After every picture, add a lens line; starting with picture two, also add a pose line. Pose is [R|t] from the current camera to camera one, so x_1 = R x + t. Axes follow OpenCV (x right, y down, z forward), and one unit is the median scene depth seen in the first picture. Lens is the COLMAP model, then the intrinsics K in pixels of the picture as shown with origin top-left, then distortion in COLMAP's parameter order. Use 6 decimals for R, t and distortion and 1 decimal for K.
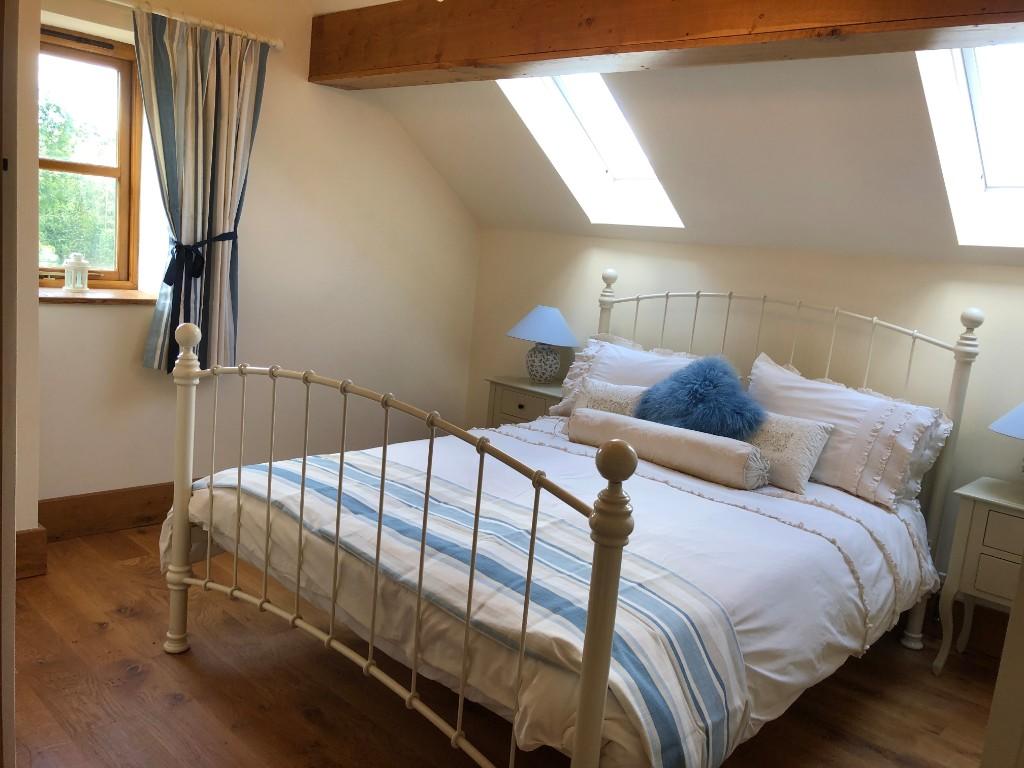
lens RADIAL K [[852.3, 0, 508.3], [0, 852.3, 384.8], [0, 0, 1]] dist [0.020488, -0.029559]
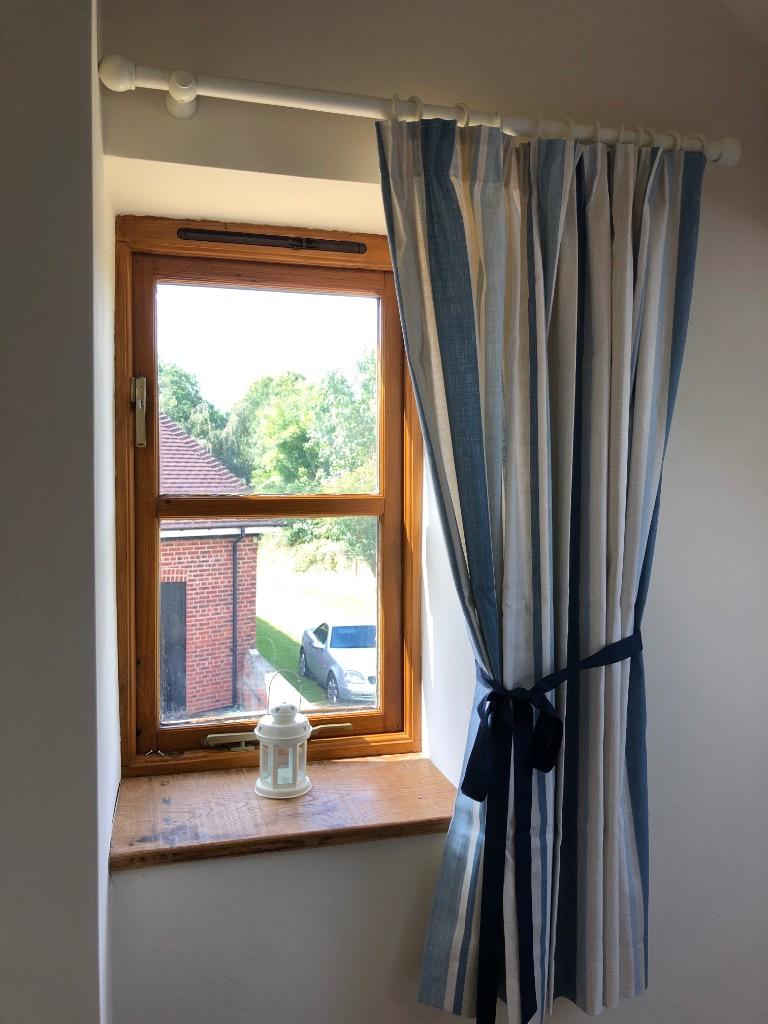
lens RADIAL K [[852.3, 0, 383.0], [0, 852.3, 509.1], [0, 0, 1]] dist [0.020488, -0.029559]
pose [[0.860355, -0.076720, -0.503888, -0.228119], [-0.003106, 0.987799, -0.155702, -0.180587], [0.509686, 0.135524, 0.849620, 0.630402]]
